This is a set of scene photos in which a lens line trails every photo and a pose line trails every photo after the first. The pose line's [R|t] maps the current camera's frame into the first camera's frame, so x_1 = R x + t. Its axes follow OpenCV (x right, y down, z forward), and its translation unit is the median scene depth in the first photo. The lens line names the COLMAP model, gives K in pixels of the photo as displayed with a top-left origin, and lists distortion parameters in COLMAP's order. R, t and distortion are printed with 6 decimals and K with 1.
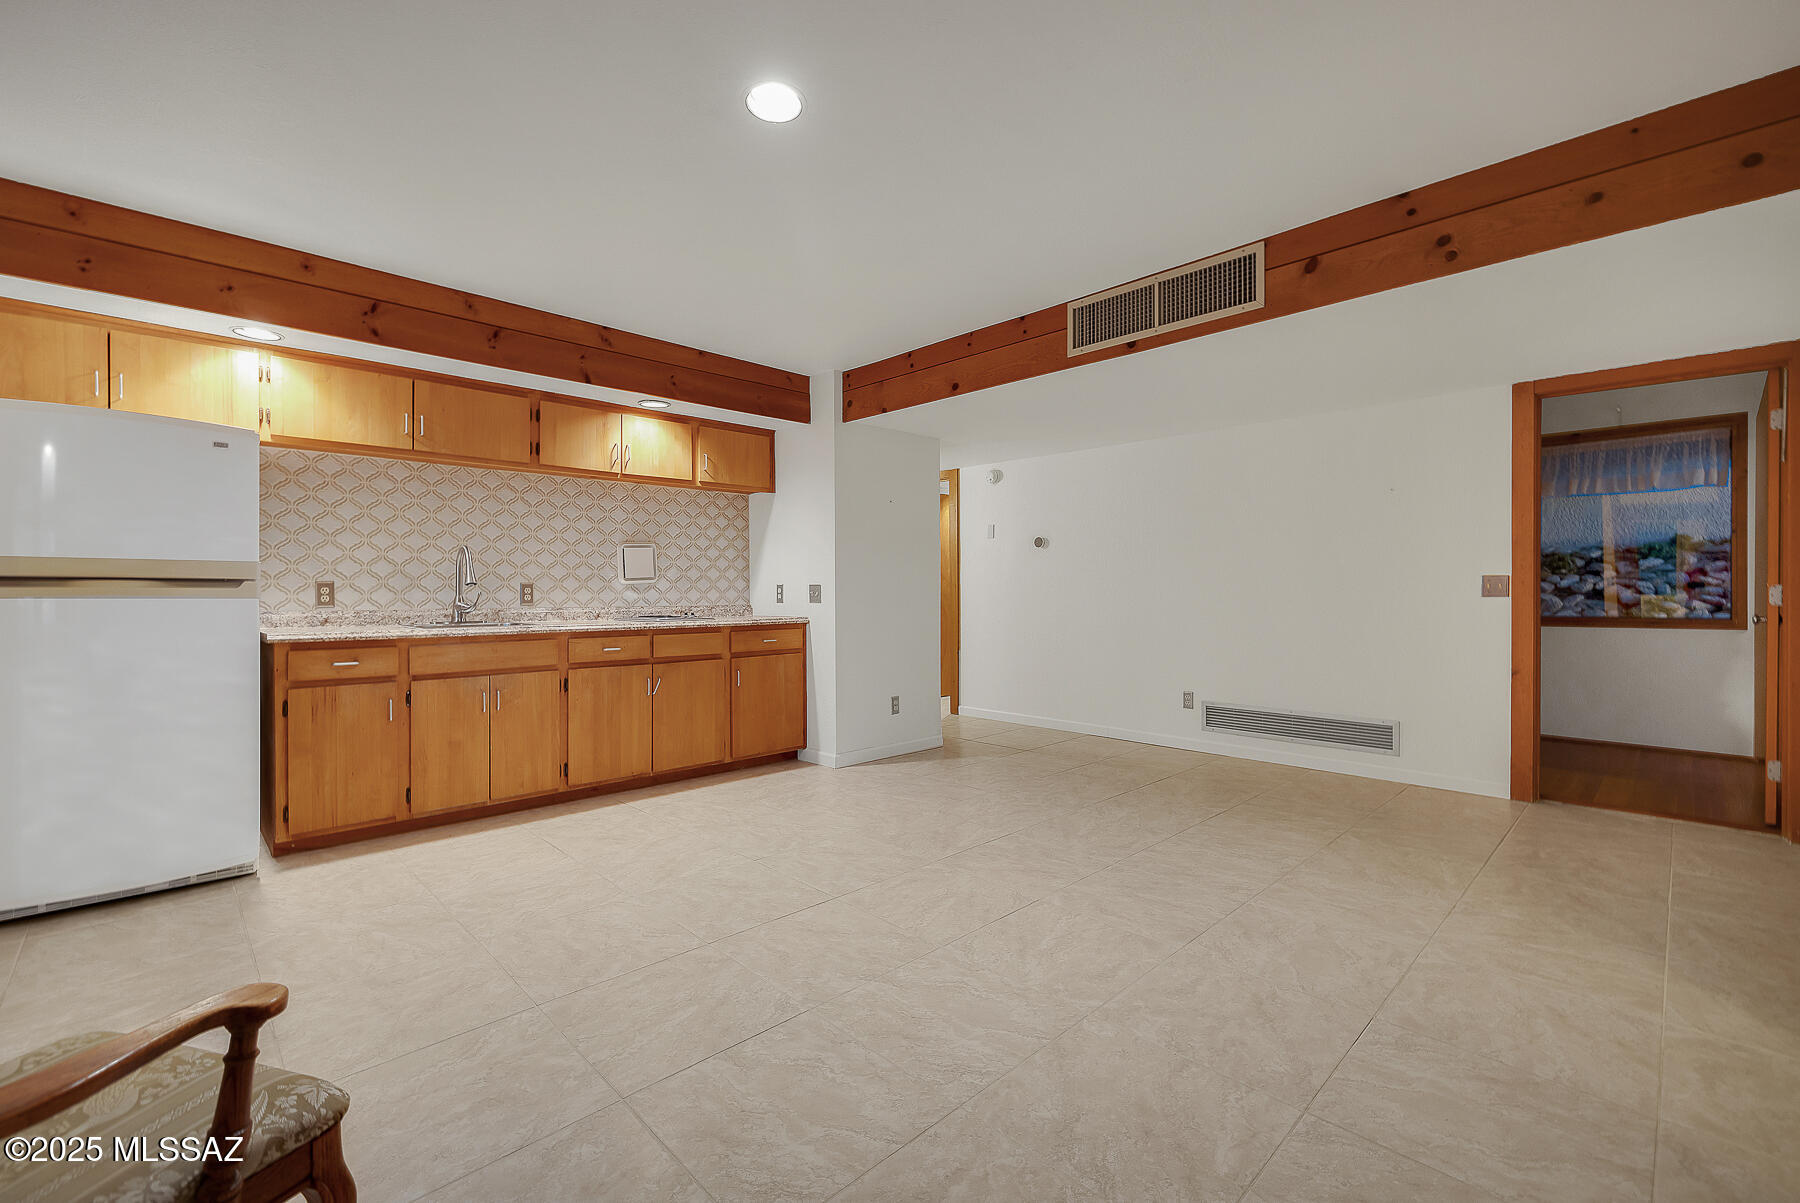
lens RADIAL K [[760.7, 0, 880.9], [0, 760.7, 600.5], [0, 0, 1]] dist [-0.002391, -0.000129]
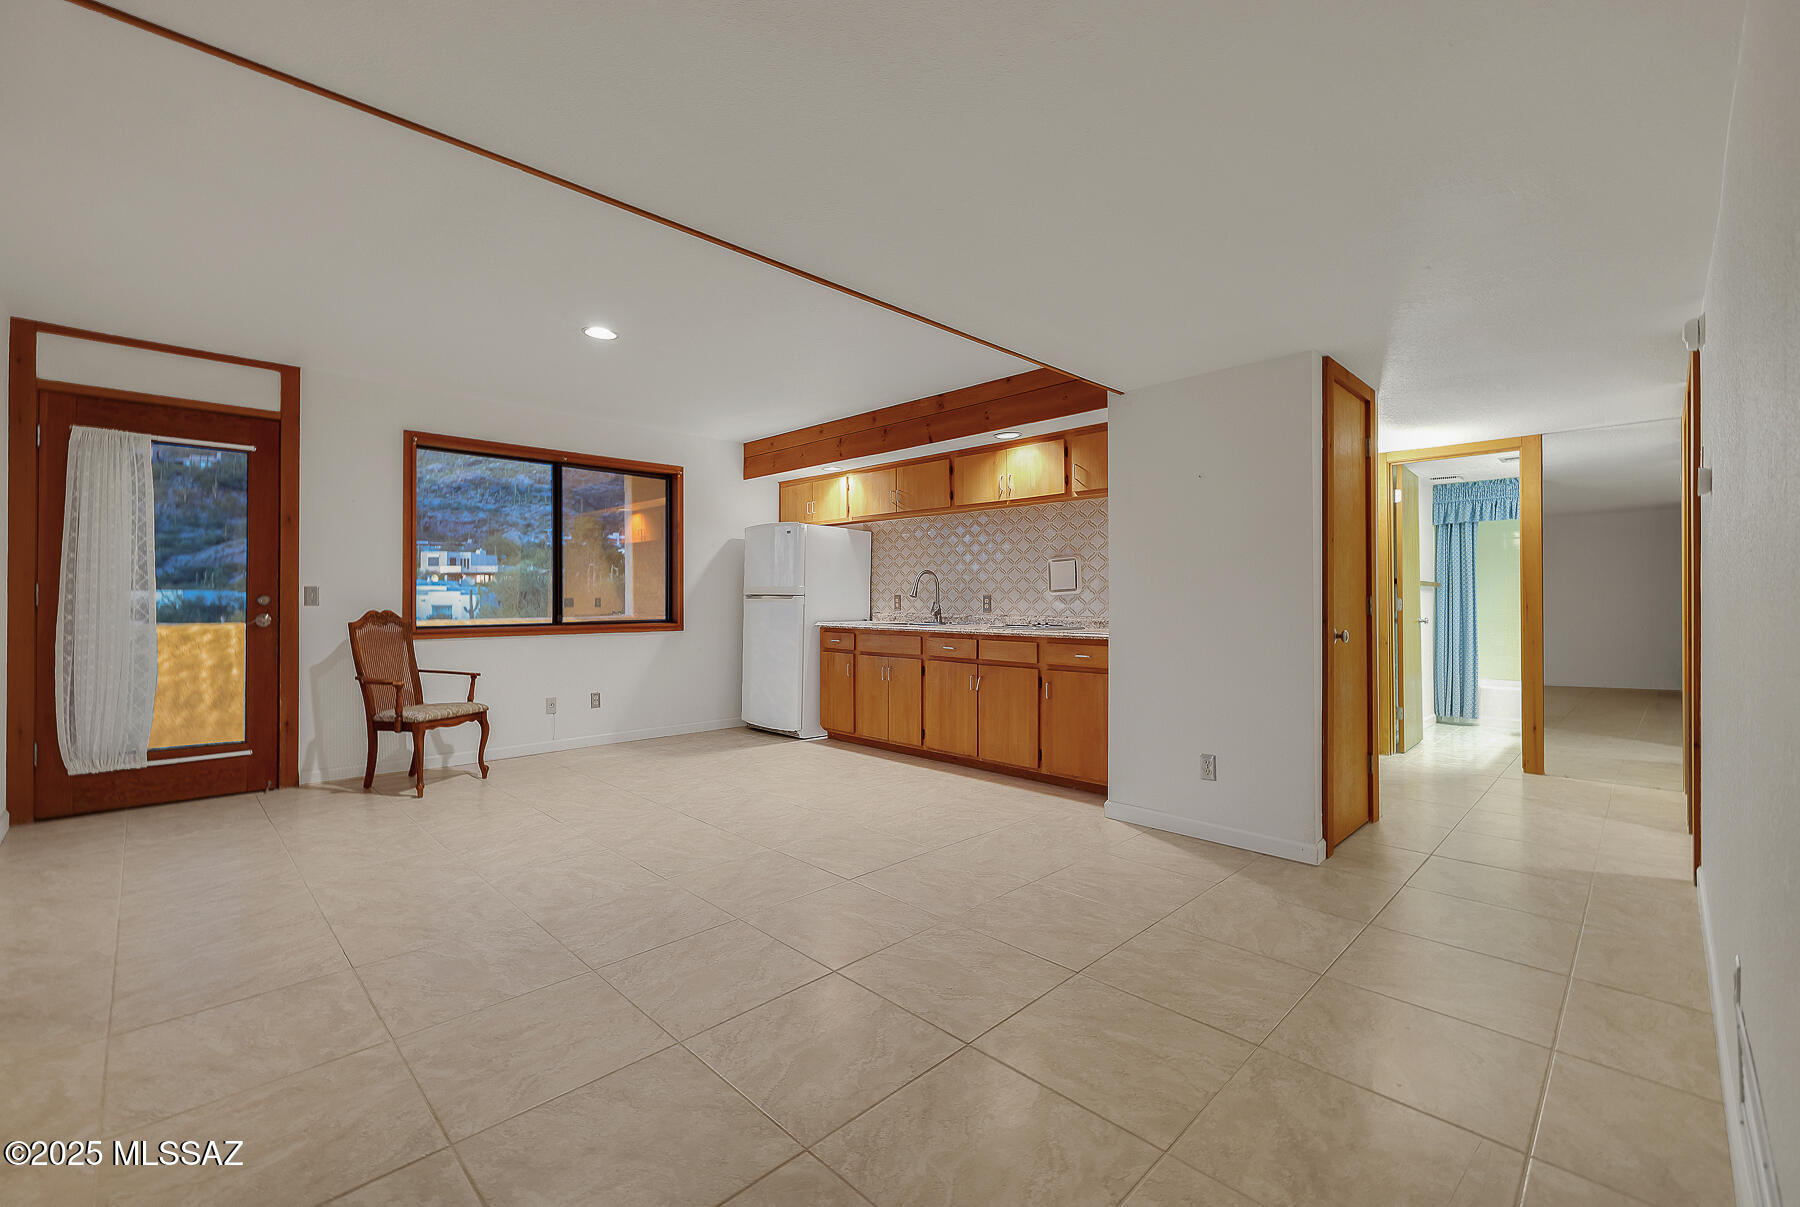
lens RADIAL K [[760.7, 0, 888.1], [0, 760.7, 593.4], [0, 0, 1]] dist [-0.002391, -0.000129]
pose [[0.018005, -0.007156, -0.999812, 0.866246], [-0.016204, 0.999841, -0.007448, -0.014006], [0.999707, 0.016335, 0.017886, 0.846489]]
